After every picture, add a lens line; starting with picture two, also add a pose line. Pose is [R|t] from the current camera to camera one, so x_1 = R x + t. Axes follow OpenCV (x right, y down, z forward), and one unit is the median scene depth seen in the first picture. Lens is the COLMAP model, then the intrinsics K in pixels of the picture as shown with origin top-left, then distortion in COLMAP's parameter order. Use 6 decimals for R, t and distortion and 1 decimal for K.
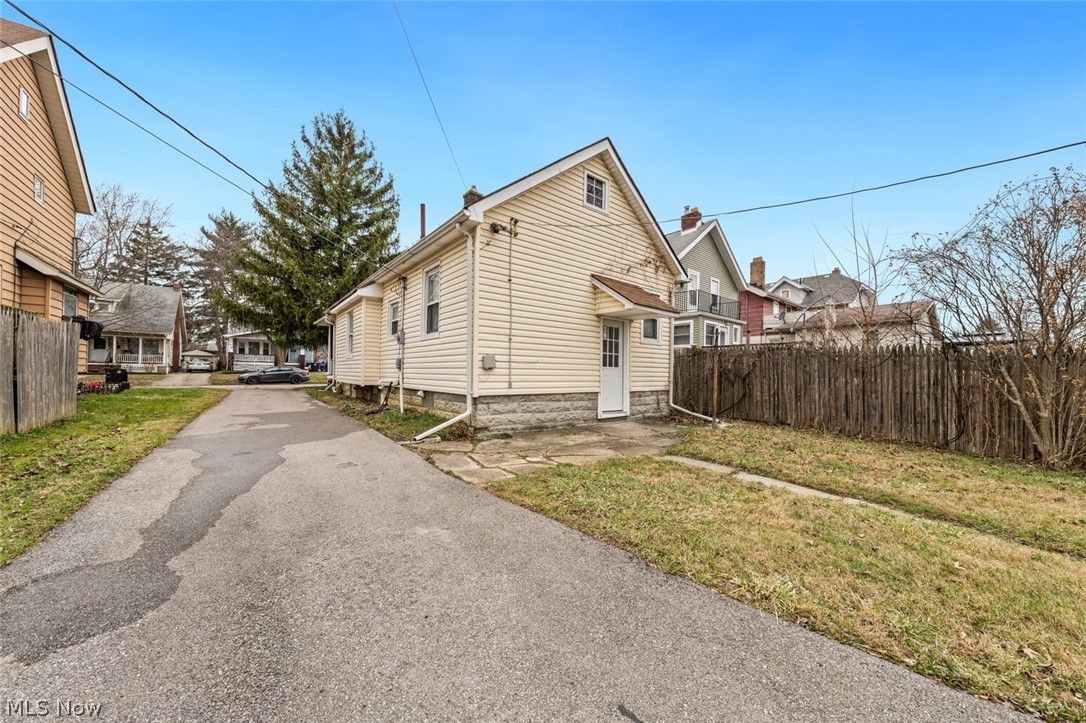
lens RADIAL K [[367.1, 0, 539.6], [0, 367.1, 365.9], [0, 0, 1]] dist [0.000211, 0.000001]
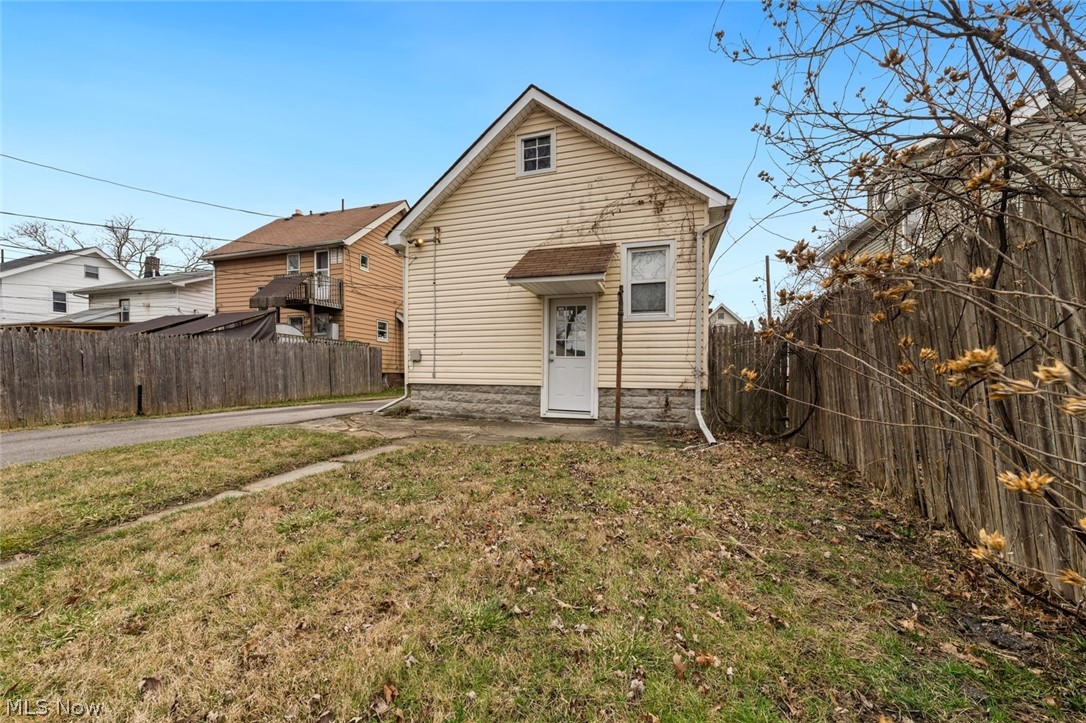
lens RADIAL K [[388.2, 0, 540.9], [0, 388.2, 377.4], [0, 0, 1]] dist [0.000258, -0.000001]
pose [[0.561563, -0.002912, -0.827429, 0.934461], [0.011296, 0.999928, 0.004147, 0.049098], [0.827357, -0.011675, 0.561555, 0.503444]]
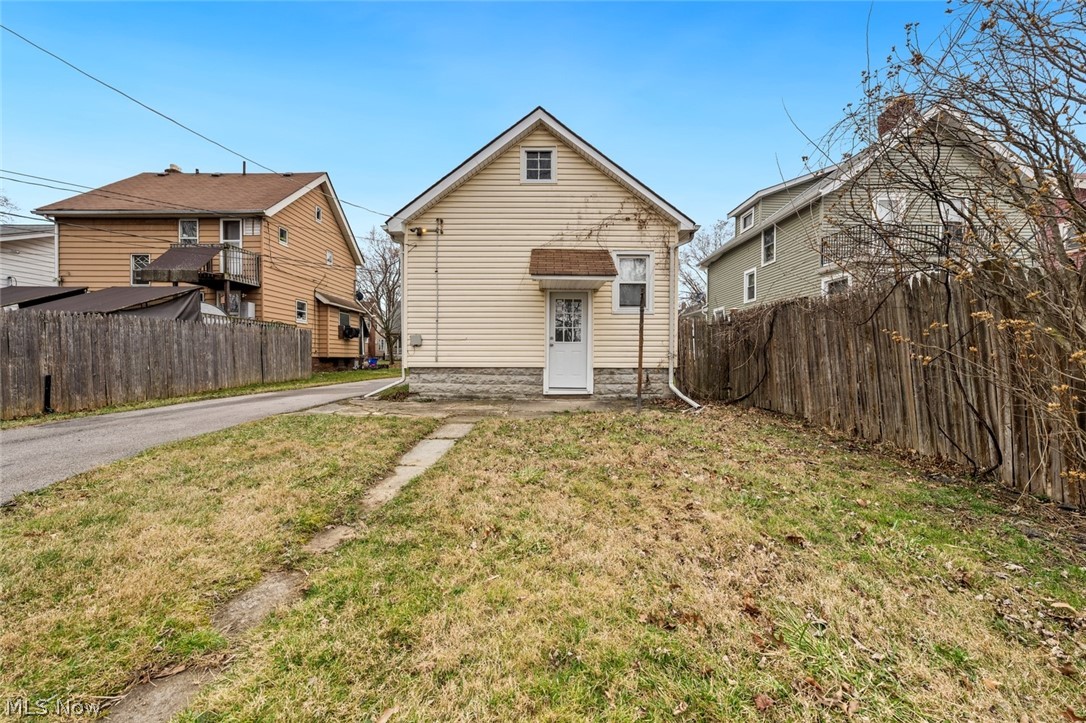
lens RADIAL K [[377.8, 0, 541.8], [0, 377.8, 359.3], [0, 0, 1]] dist [-0.001006, -0.000065]
pose [[0.786052, -0.010830, -0.618066, 0.805302], [0.020634, 0.999749, 0.008724, 0.041803], [0.617816, -0.019610, 0.786078, 0.204121]]
